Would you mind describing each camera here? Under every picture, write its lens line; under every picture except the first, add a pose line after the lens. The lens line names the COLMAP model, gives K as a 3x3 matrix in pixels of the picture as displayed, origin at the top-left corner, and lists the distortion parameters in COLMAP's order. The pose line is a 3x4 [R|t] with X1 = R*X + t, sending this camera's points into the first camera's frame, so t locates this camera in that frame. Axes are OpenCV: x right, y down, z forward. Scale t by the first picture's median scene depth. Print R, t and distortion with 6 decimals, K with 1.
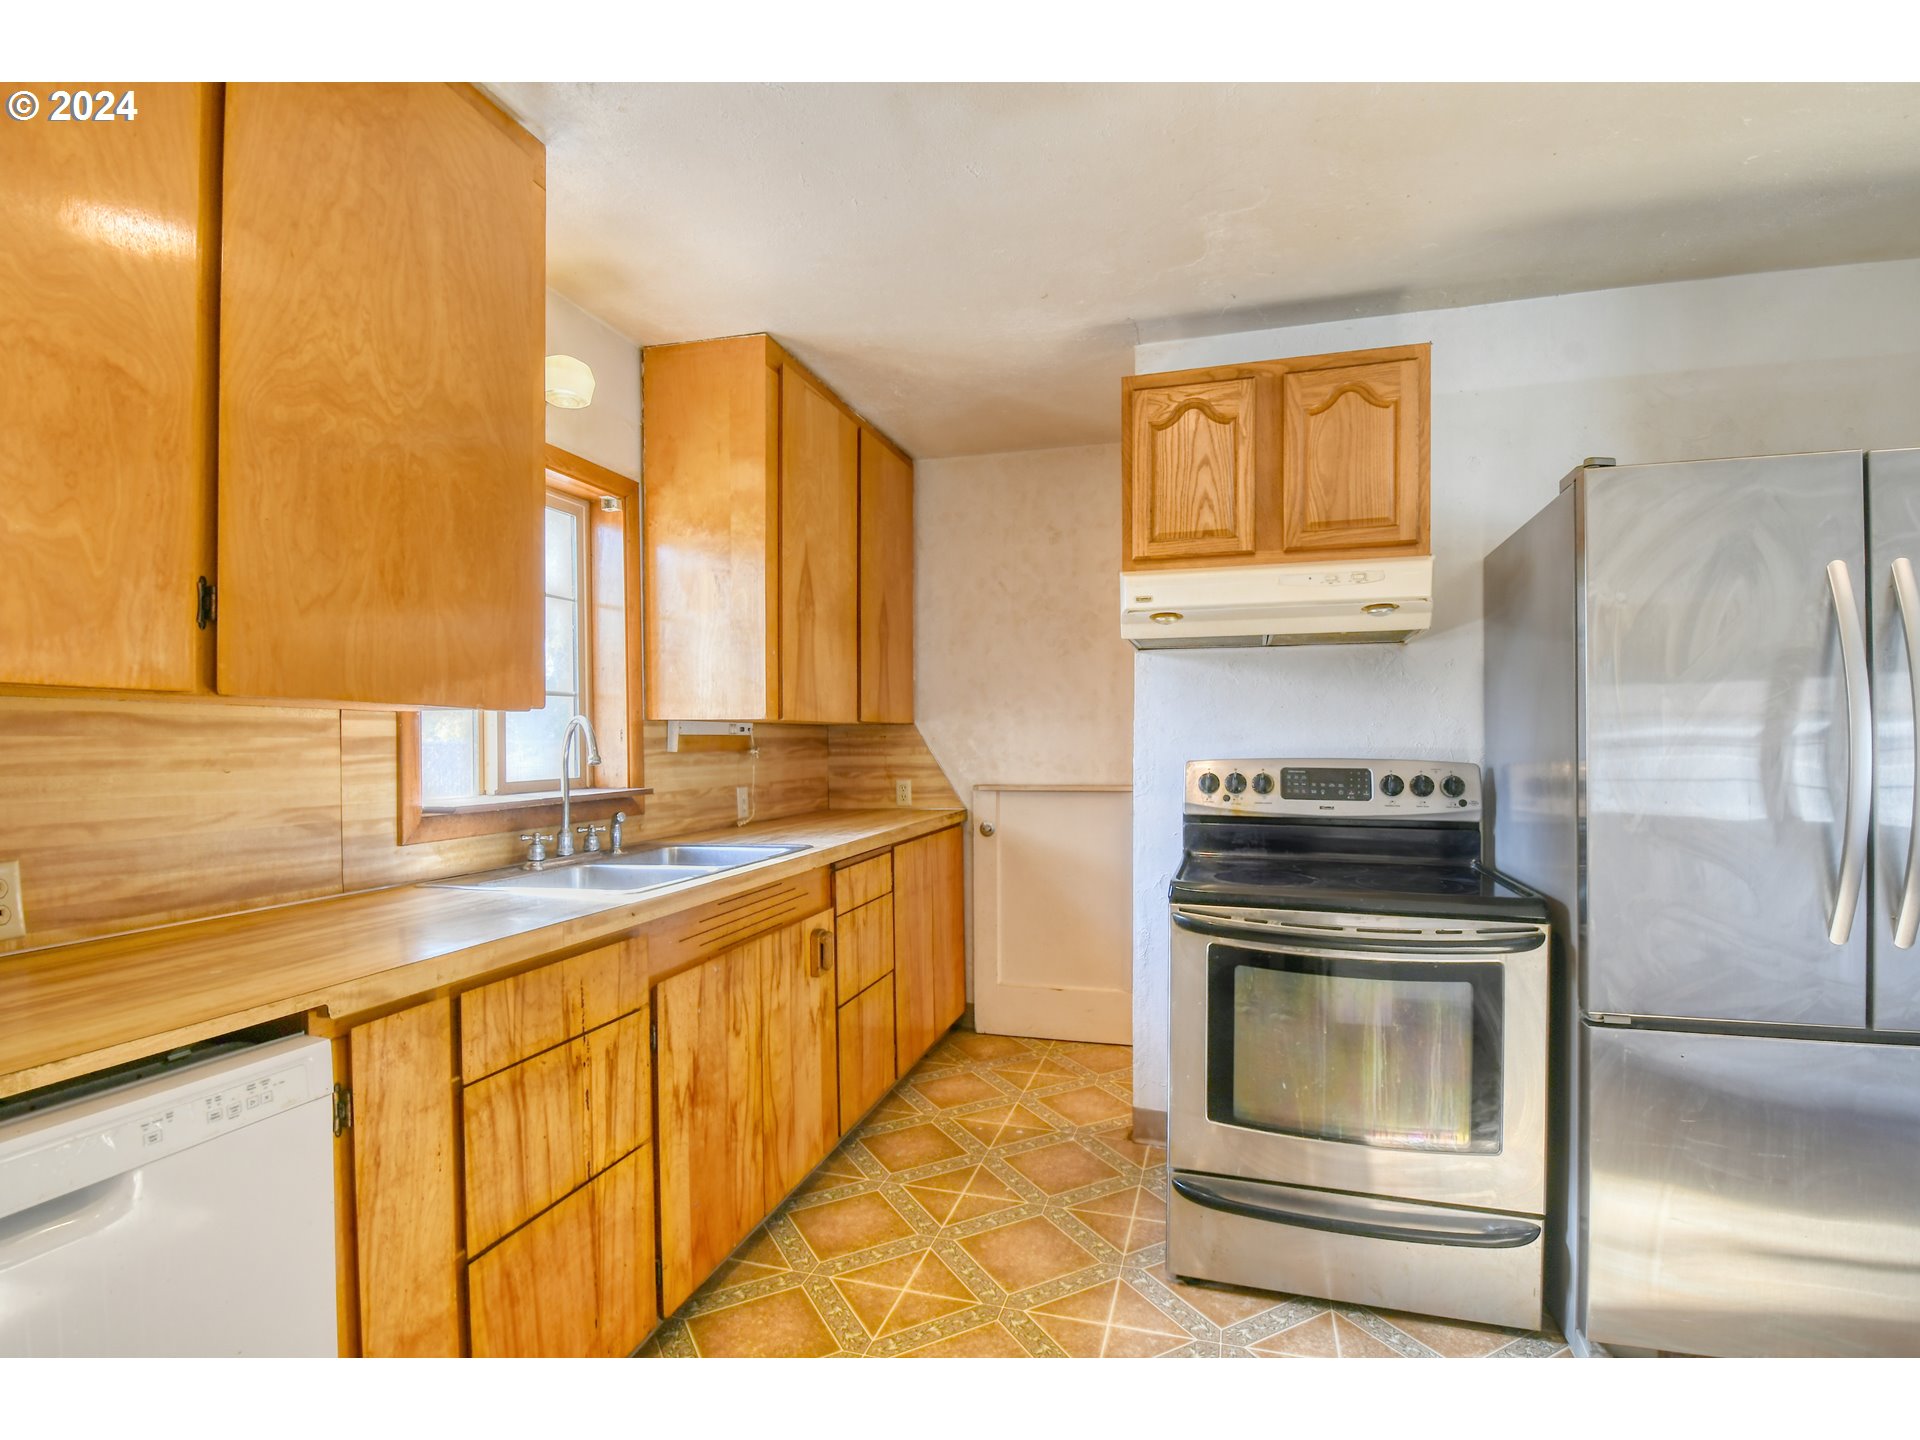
lens RADIAL K [[929.1, 0, 965.3], [0, 929.1, 745.4], [0, 0, 1]] dist [0.003688, -0.019086]
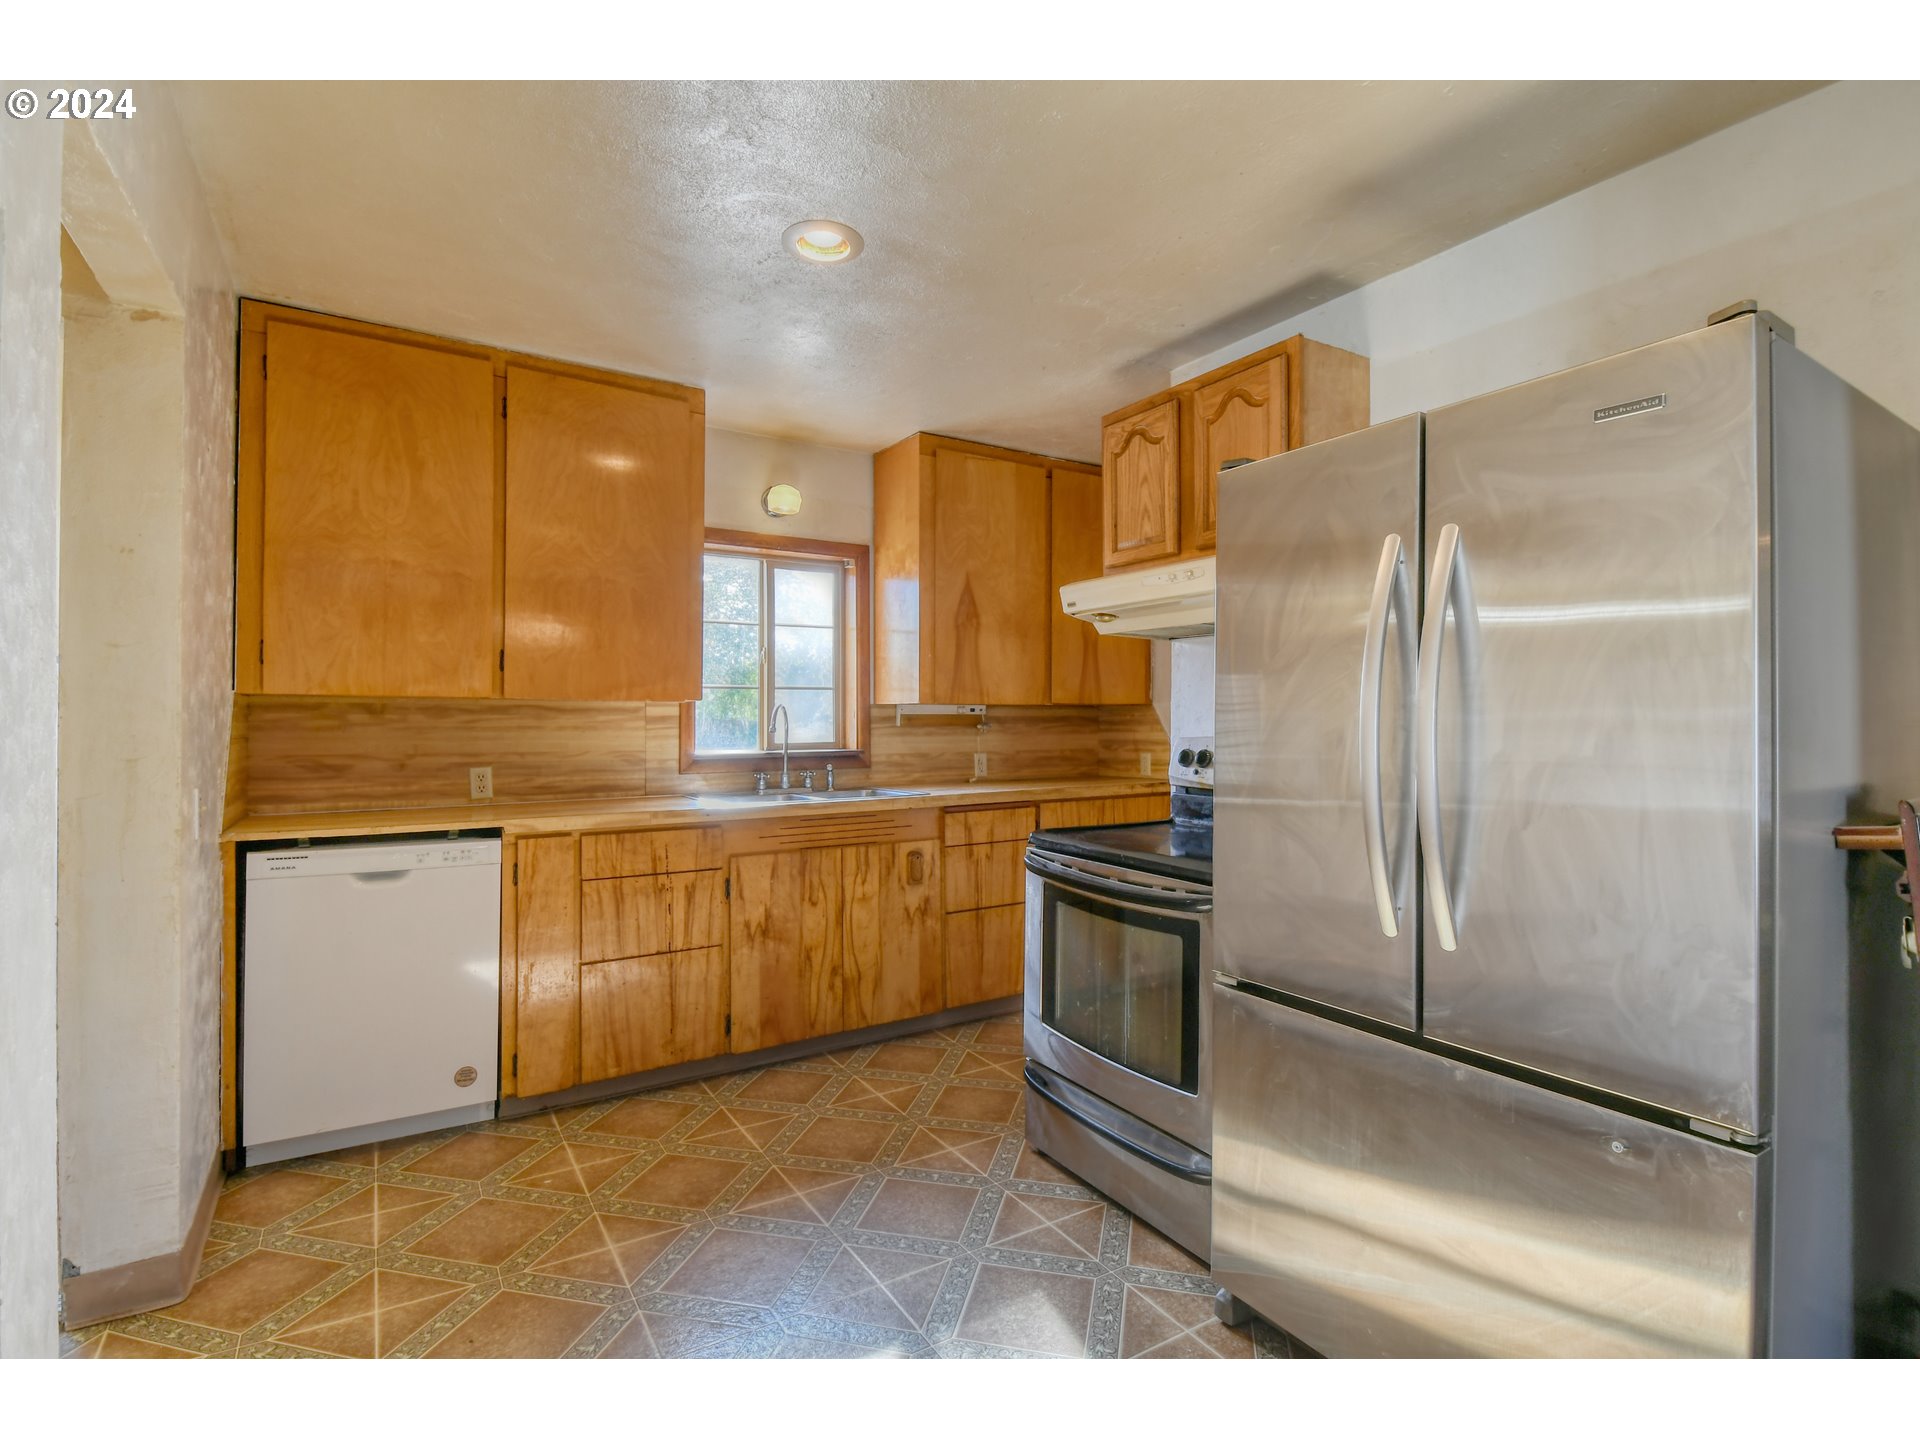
lens RADIAL K [[922.2, 0, 962.1], [0, 922.2, 713.1], [0, 0, 1]] dist [0.007816, -0.019903]
pose [[0.750035, 0.000337, -0.661399, 1.005281], [-0.007459, 0.999941, -0.007949, -0.003621], [0.661357, 0.010895, 0.749993, -0.011386]]
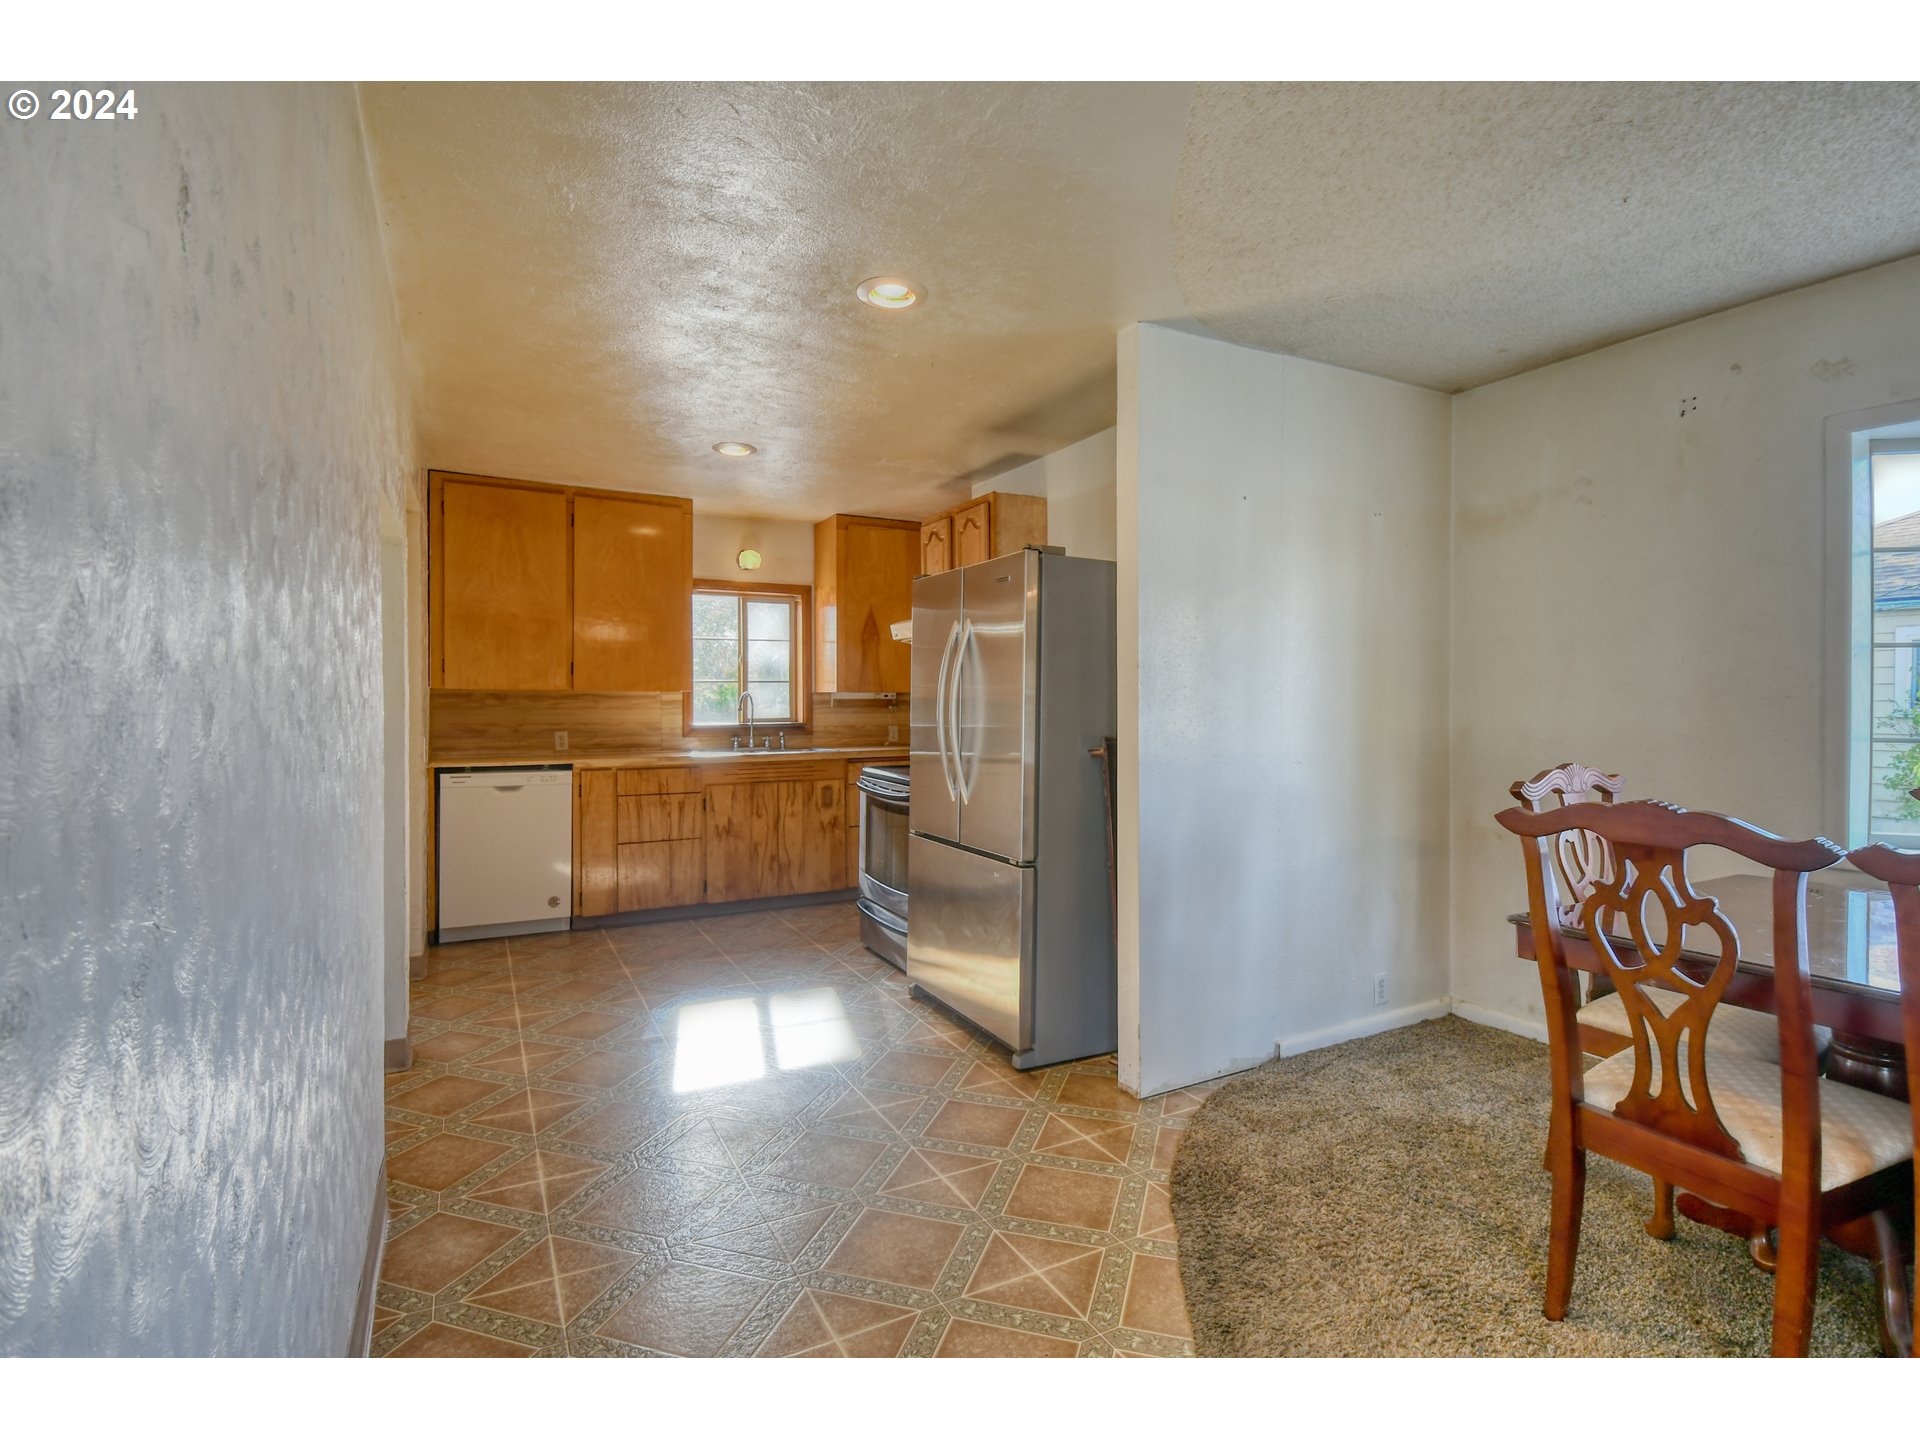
lens RADIAL K [[913.1, 0, 952.3], [0, 913.1, 710.0], [0, 0, 1]] dist [-0.000162, 0.000030]
pose [[0.696304, 0.012721, -0.717635, 1.978317], [-0.008100, 0.999919, 0.009866, -0.013056], [0.717702, -0.001056, 0.696350, -0.379379]]
